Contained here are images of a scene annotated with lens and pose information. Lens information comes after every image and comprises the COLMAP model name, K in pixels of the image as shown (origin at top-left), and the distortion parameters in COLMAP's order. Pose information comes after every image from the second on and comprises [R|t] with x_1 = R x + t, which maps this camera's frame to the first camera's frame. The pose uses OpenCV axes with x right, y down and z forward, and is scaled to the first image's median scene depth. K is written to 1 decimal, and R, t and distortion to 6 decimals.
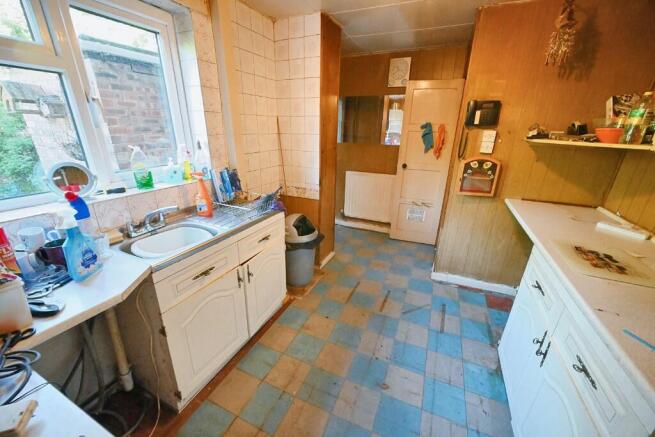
lens RADIAL K [[257.2, 0, 328.3], [0, 257.2, 219.3], [0, 0, 1]] dist [-0.001102, -0.000053]
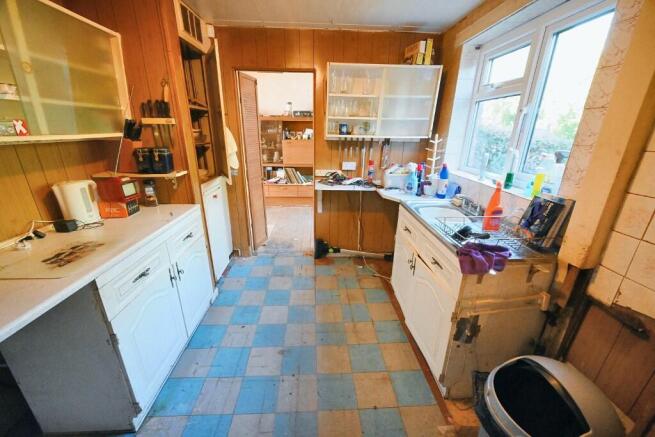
lens RADIAL K [[257.2, 0, 328.0], [0, 257.2, 219.7], [0, 0, 1]] dist [-0.001102, -0.000053]
pose [[-0.892527, 0.124085, -0.433588, 0.477914], [-0.177964, 0.786486, 0.591412, -0.546330], [0.414396, 0.605014, -0.679878, 1.570231]]
